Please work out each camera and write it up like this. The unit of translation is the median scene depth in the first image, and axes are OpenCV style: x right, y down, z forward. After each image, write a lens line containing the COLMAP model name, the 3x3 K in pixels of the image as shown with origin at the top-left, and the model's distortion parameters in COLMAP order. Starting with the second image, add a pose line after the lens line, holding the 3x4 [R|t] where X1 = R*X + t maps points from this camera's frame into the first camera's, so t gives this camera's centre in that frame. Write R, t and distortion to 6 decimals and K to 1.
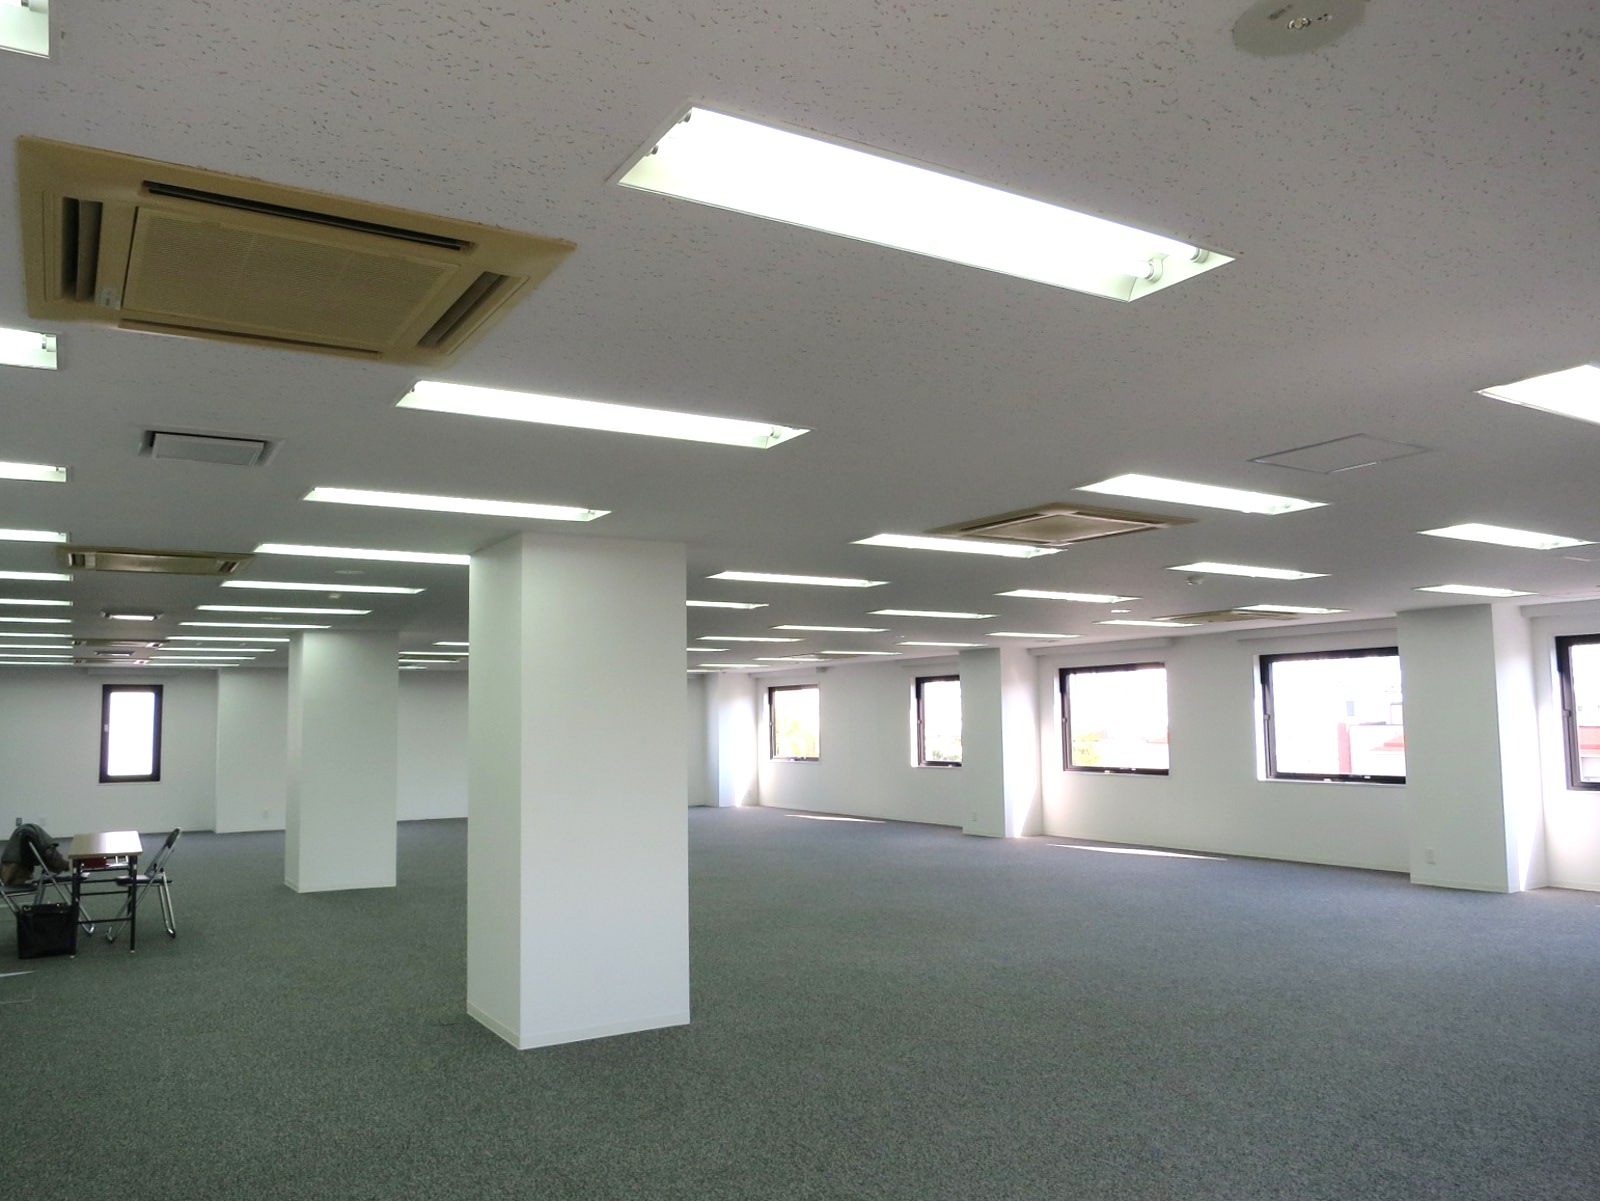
lens RADIAL K [[1316.9, 0, 800.0], [0, 1316.9, 600.5], [0, 0, 1]] dist [-0.002946, -0.005266]
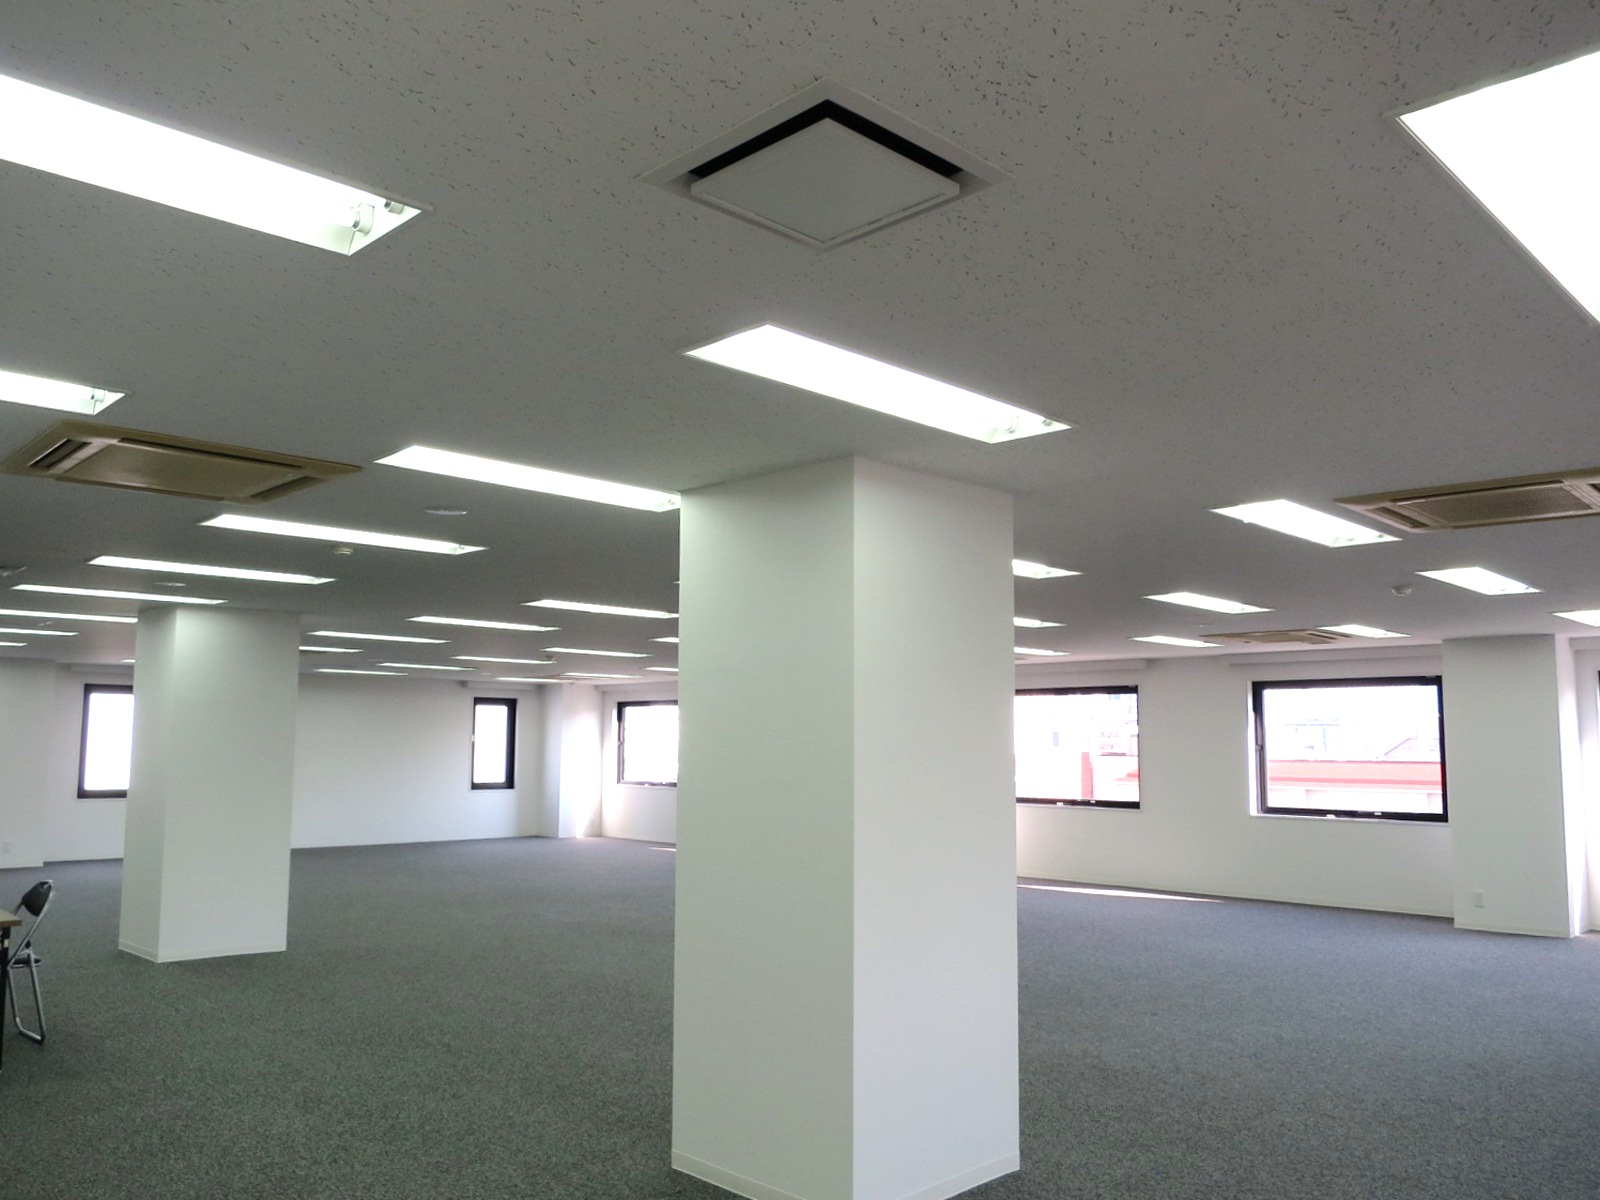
lens RADIAL K [[1316.9, 0, 800.0], [0, 1316.9, 600.0], [0, 0, 1]] dist [-0.002946, -0.005266]
pose [[0.966503, 0.047620, 0.252198, -0.209833], [-0.043240, 0.998803, -0.022884, 0.020040], [-0.252986, 0.011212, 0.967405, 0.183756]]
